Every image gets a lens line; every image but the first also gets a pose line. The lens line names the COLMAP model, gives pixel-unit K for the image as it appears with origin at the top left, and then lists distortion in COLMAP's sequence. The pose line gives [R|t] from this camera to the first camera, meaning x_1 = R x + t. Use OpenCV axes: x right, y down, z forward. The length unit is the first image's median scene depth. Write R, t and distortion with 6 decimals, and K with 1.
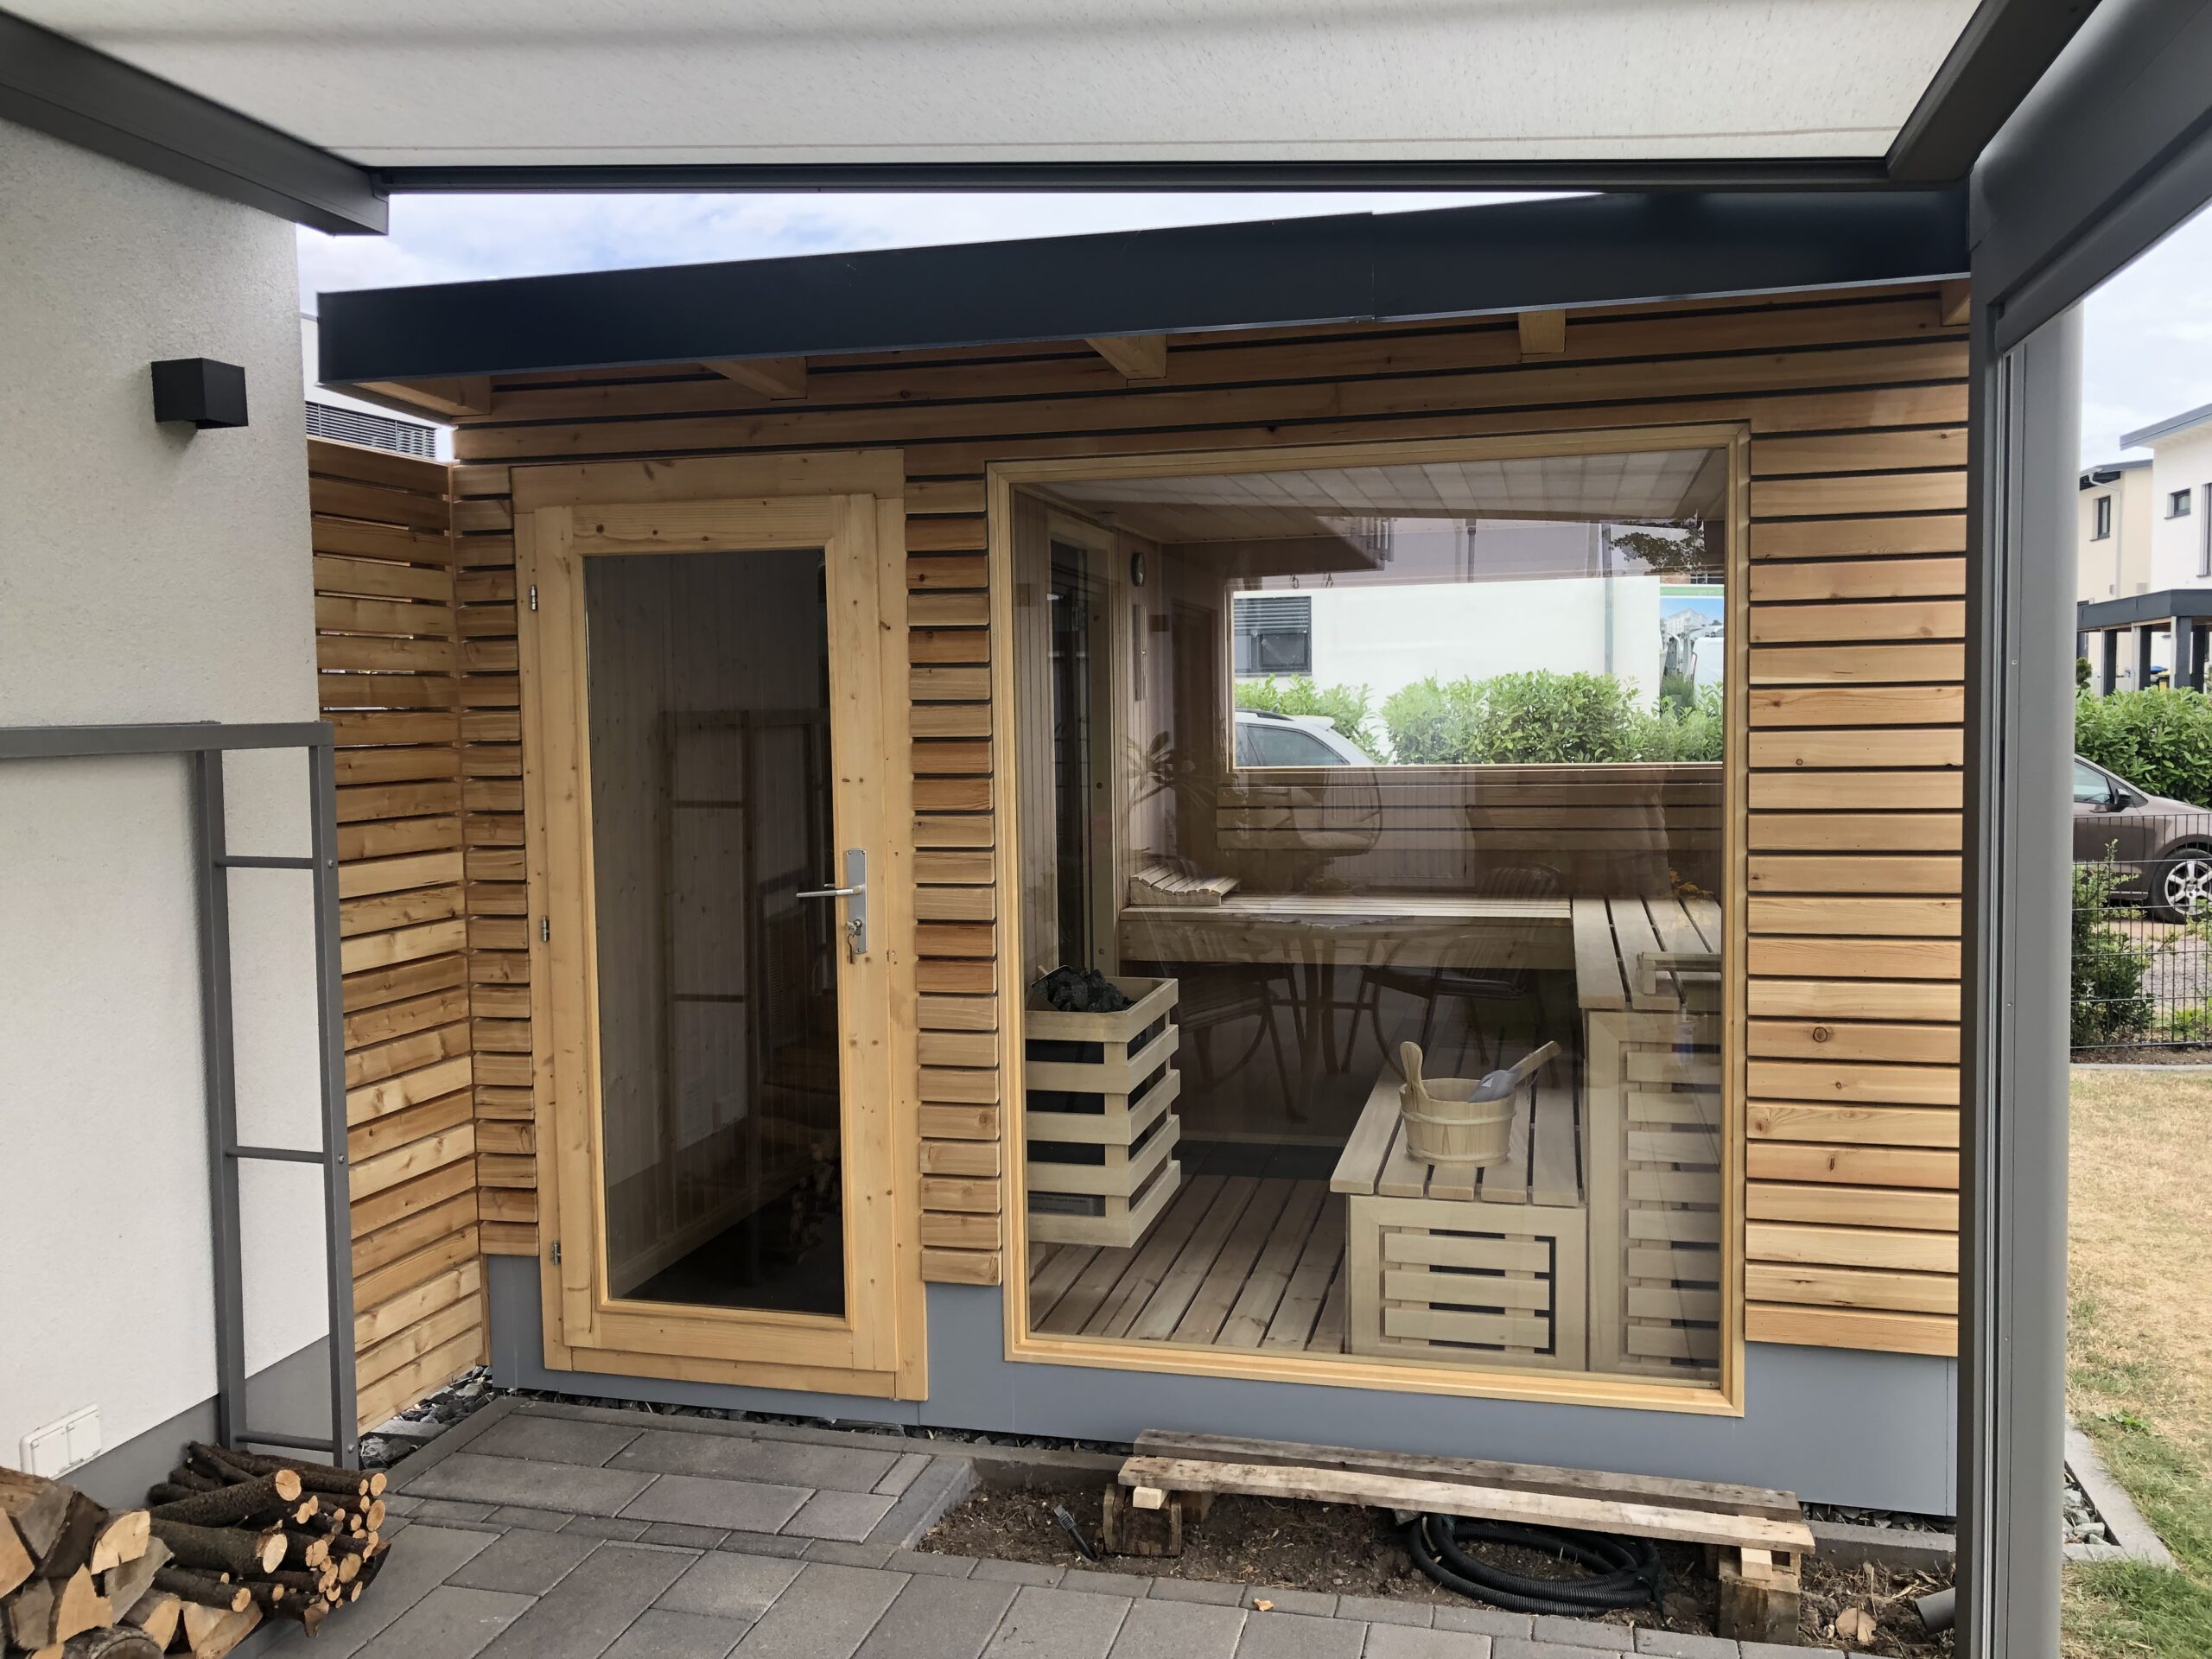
lens RADIAL K [[1811.5, 0, 1090.2], [0, 1811.5, 822.2], [0, 0, 1]] dist [0.047119, -0.074474]
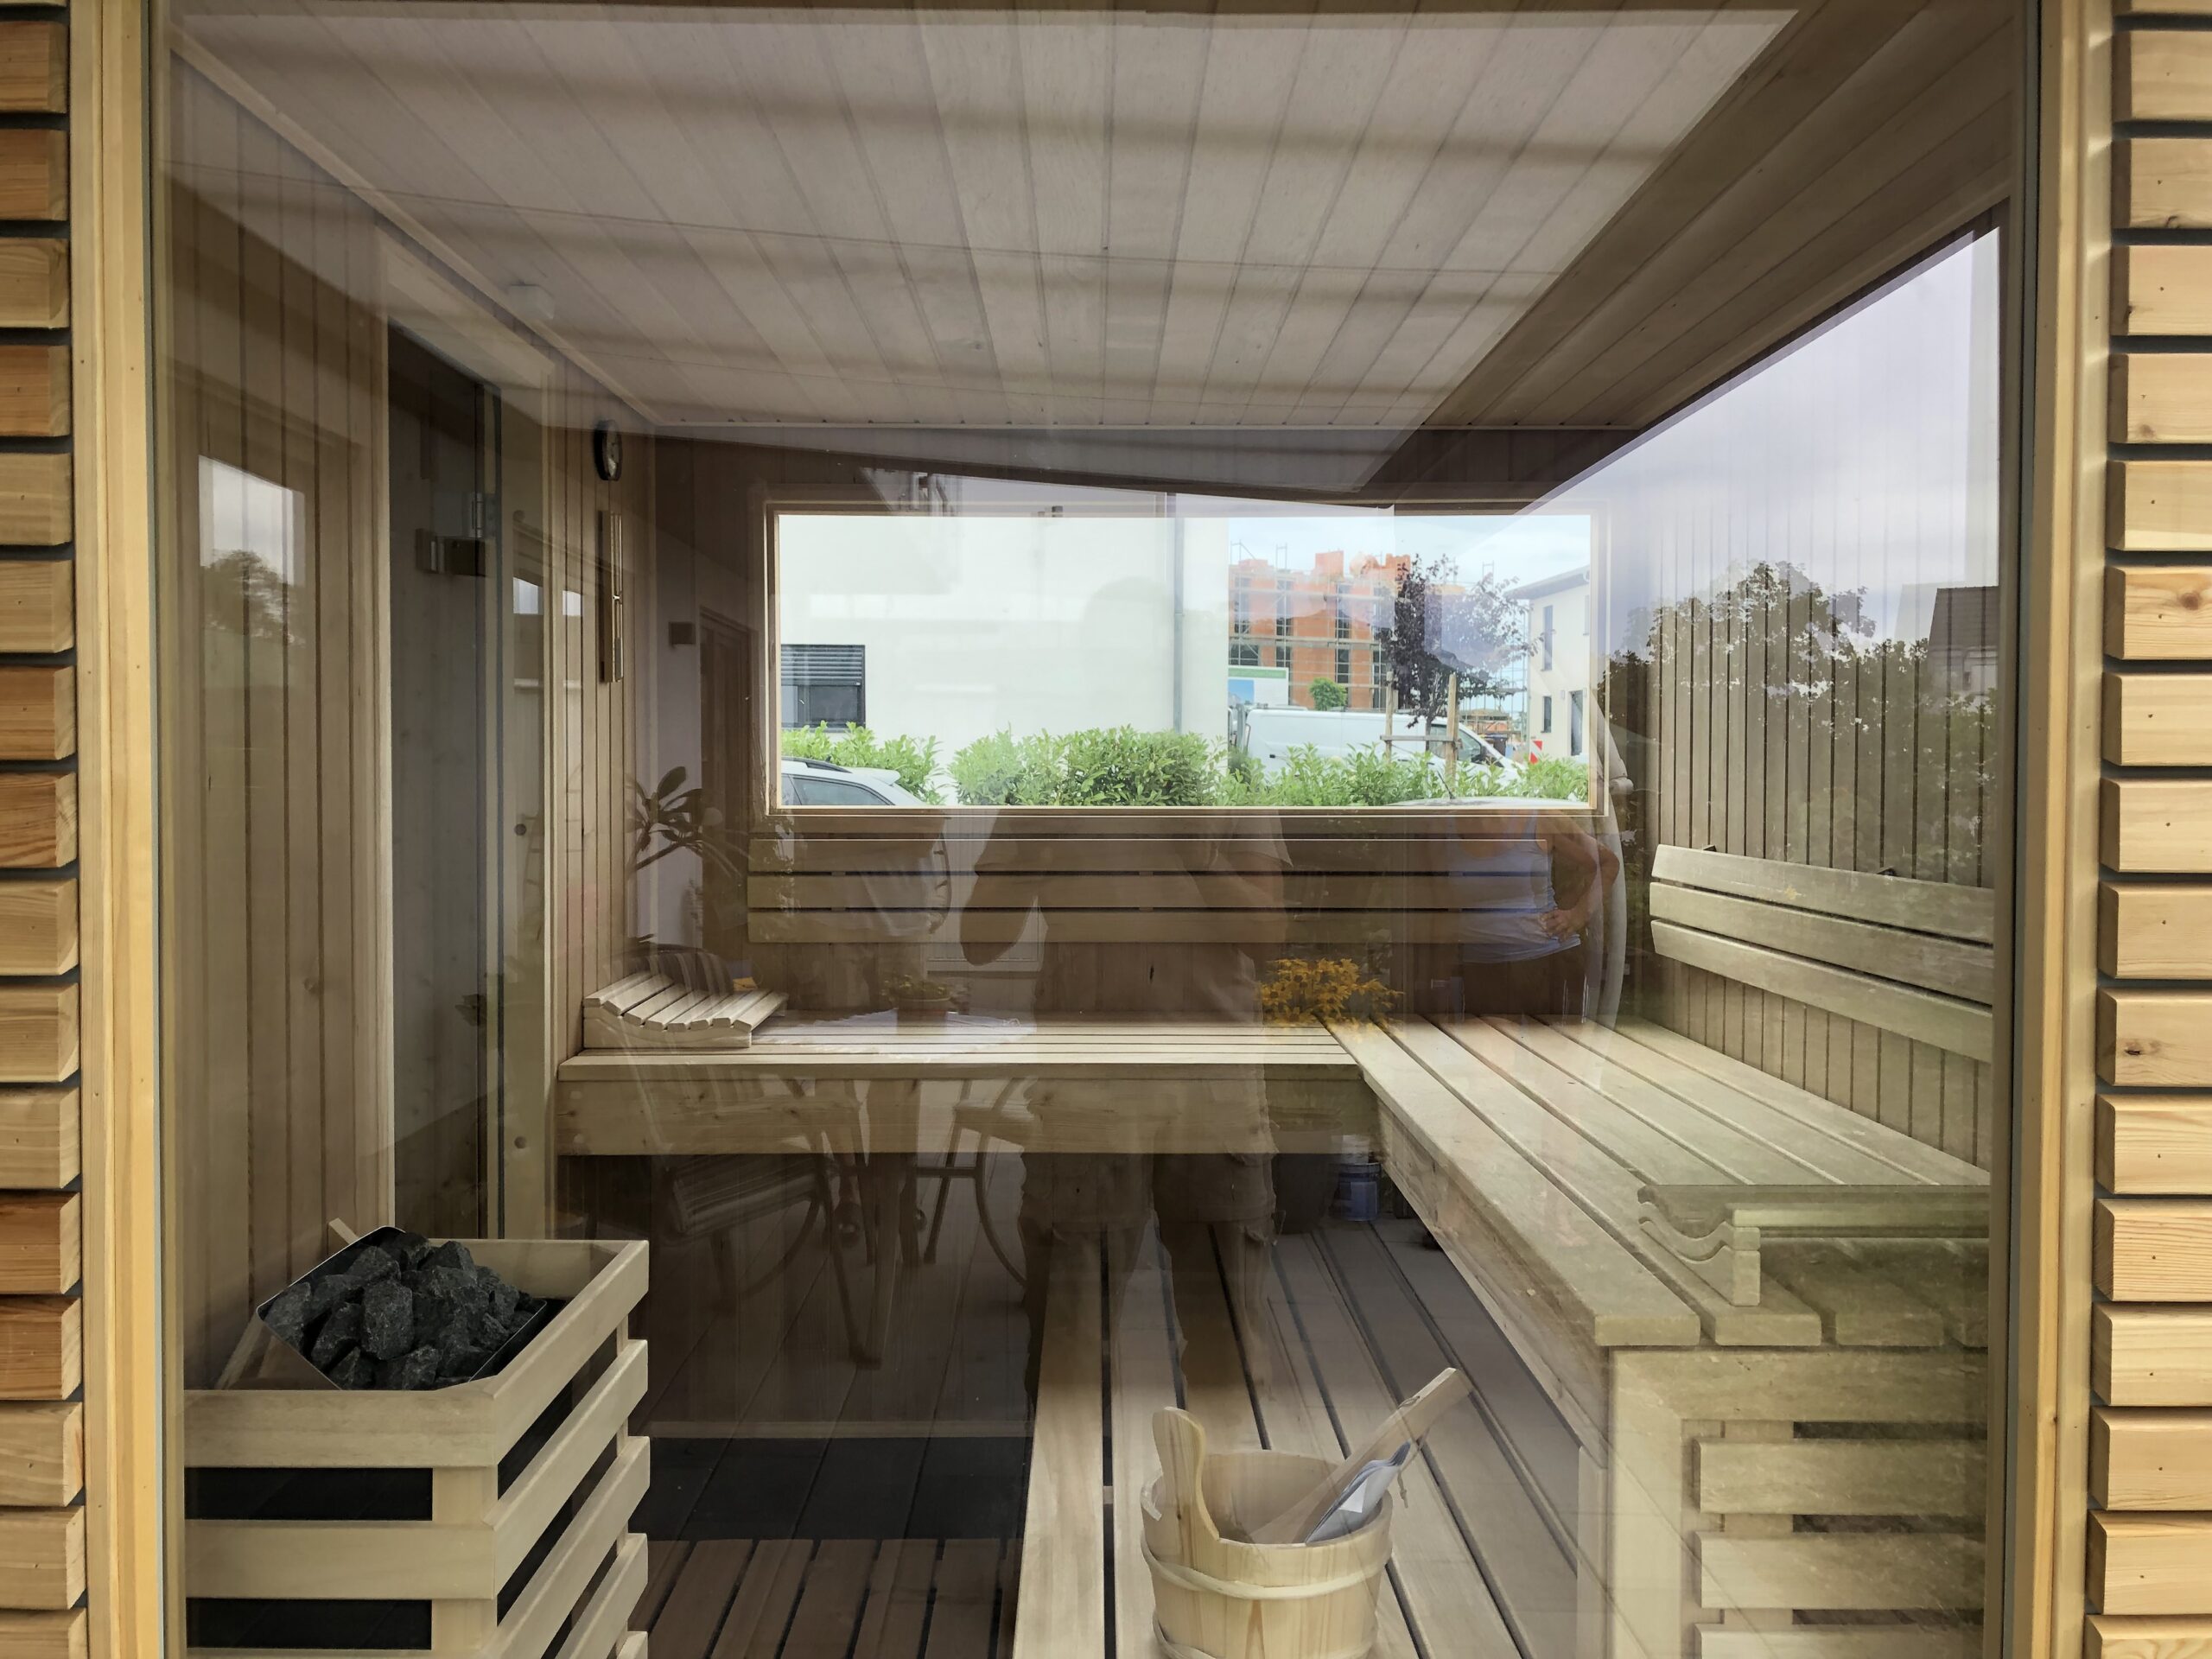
lens RADIAL K [[1811.5, 0, 1090.2], [0, 1811.5, 822.2], [0, 0, 1]] dist [0.047119, -0.074474]
pose [[0.968916, 0.013577, 0.247016, 0.047708], [-0.003799, 0.999192, -0.040017, -0.001810], [-0.247360, 0.037835, 0.968185, 0.601587]]
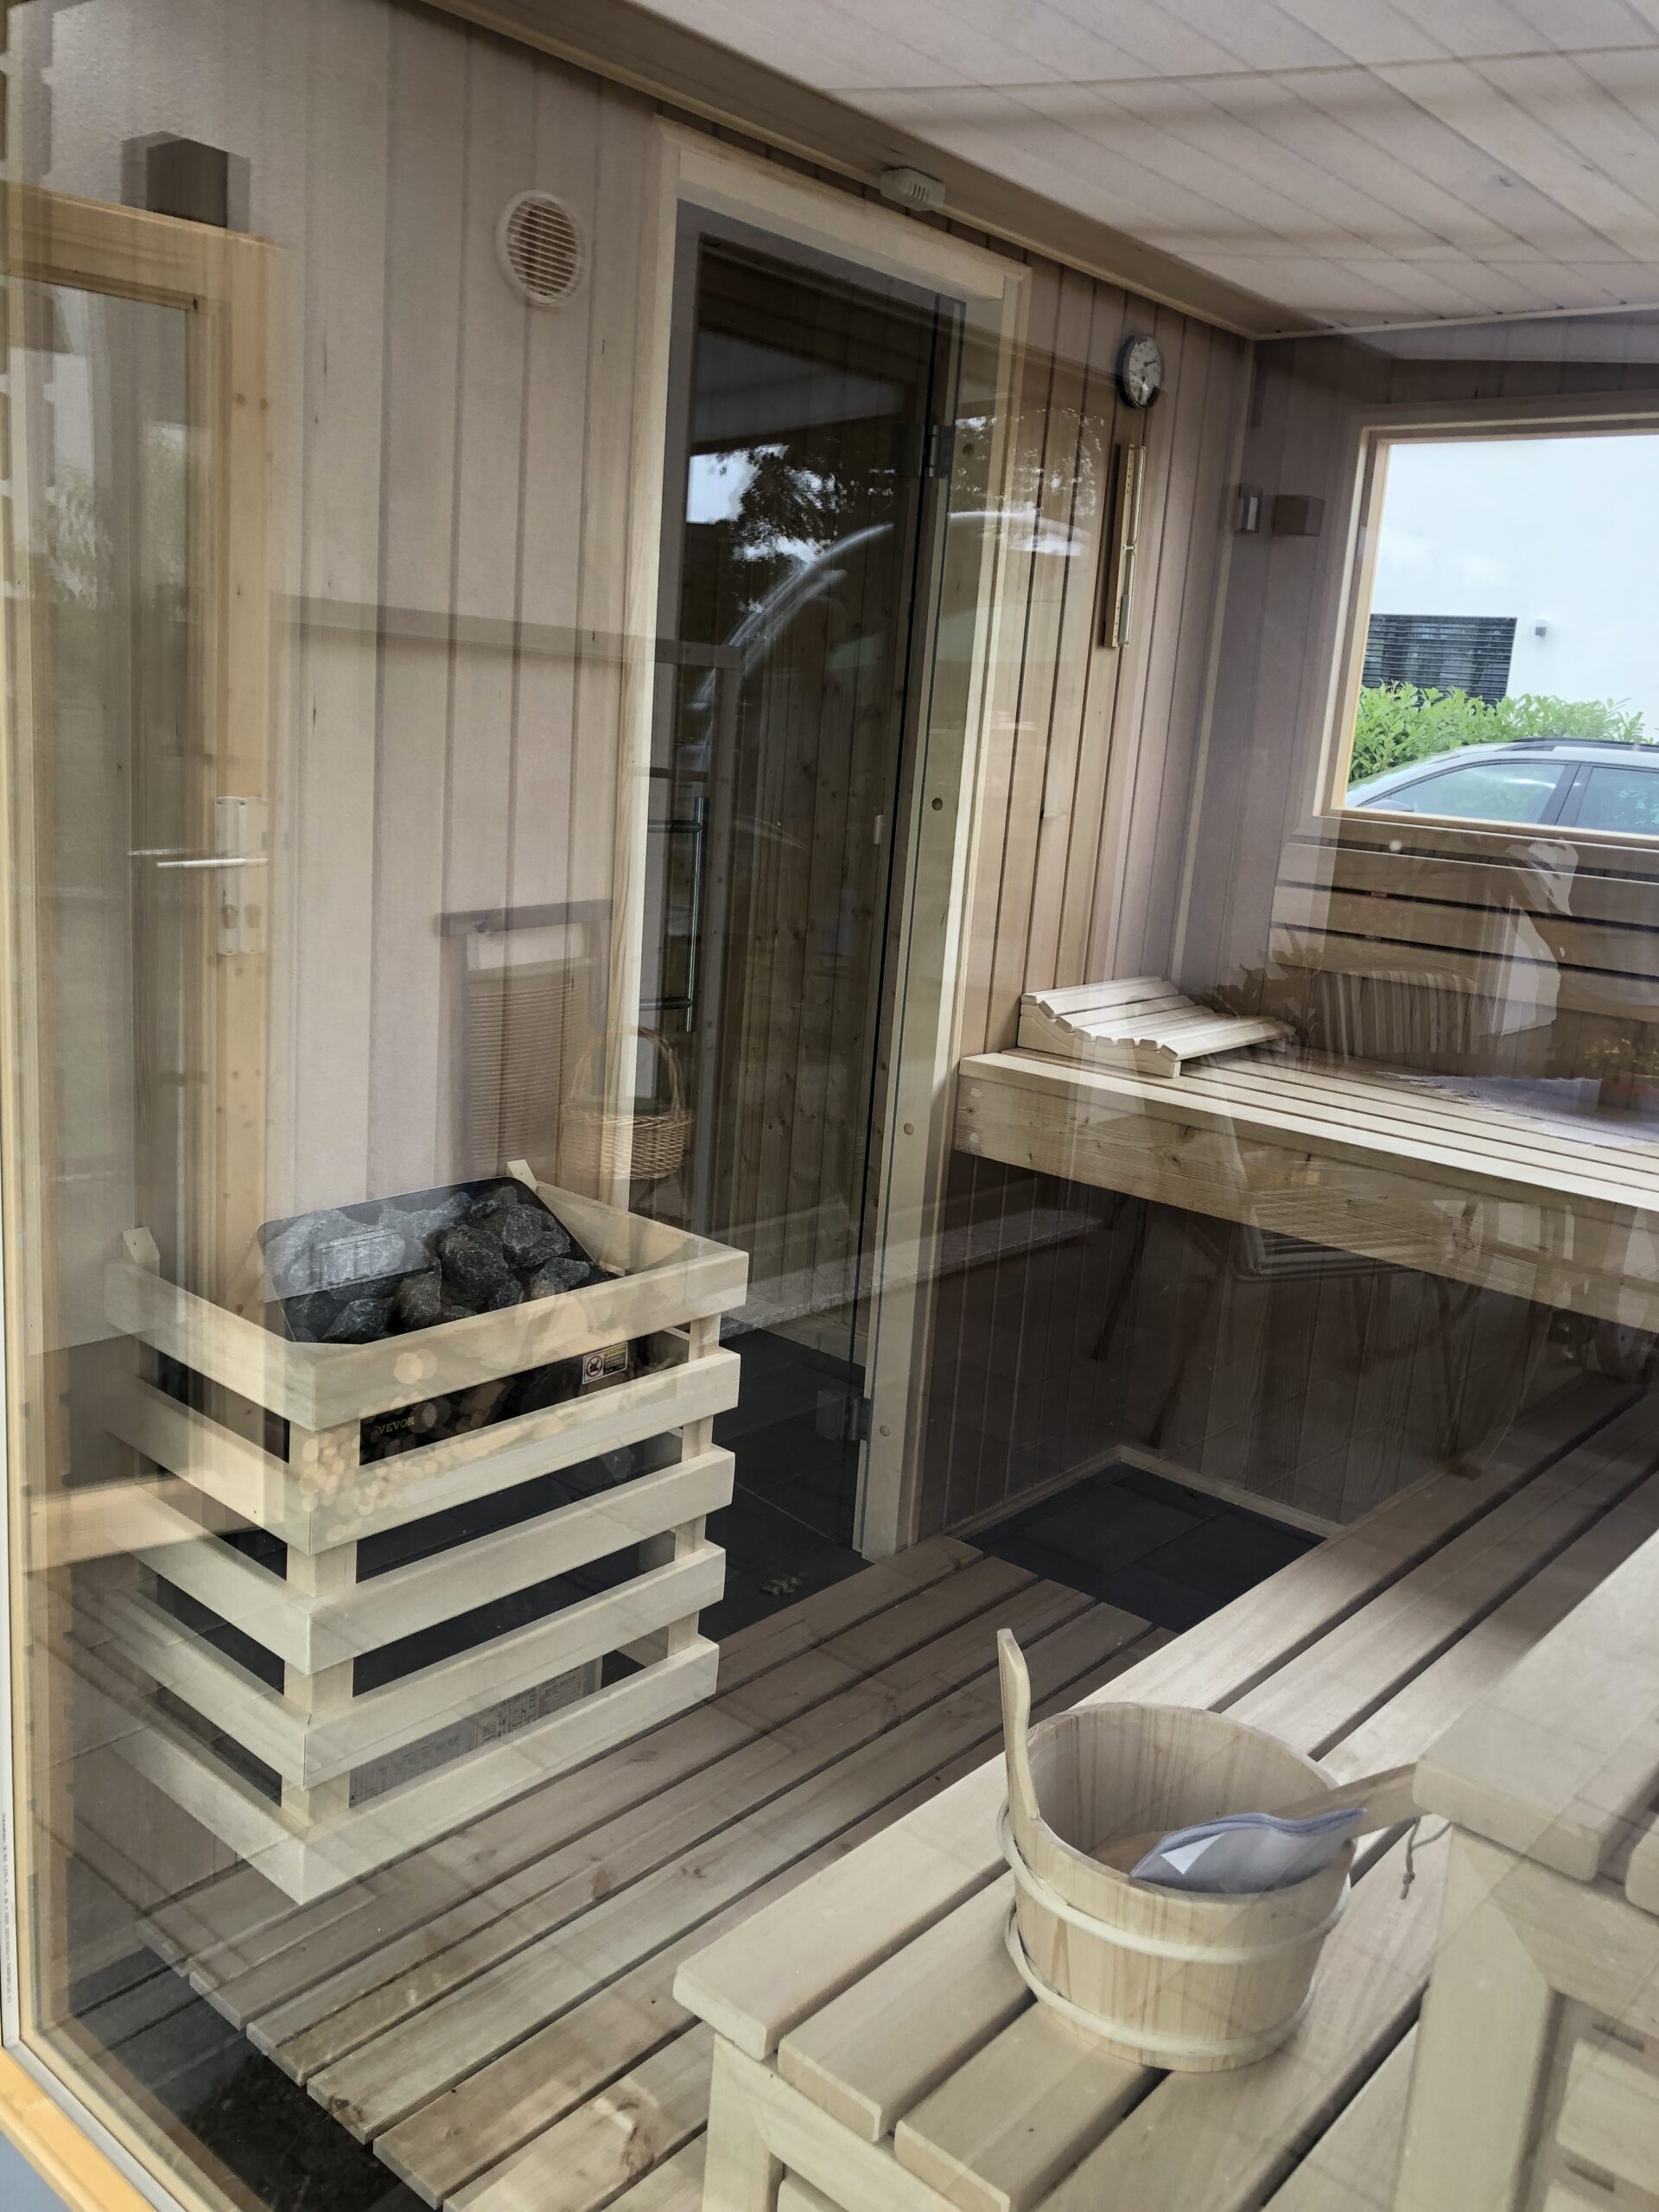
lens RADIAL K [[1811.5, 0, 829.5], [0, 1811.5, 1106.0], [0, 0, 1]] dist [0.047119, -0.074474]
pose [[0.892281, 0.182987, -0.412735, 0.274764], [-0.121381, 0.977752, 0.171077, -0.028143], [0.434857, -0.102550, 0.894641, 0.725814]]
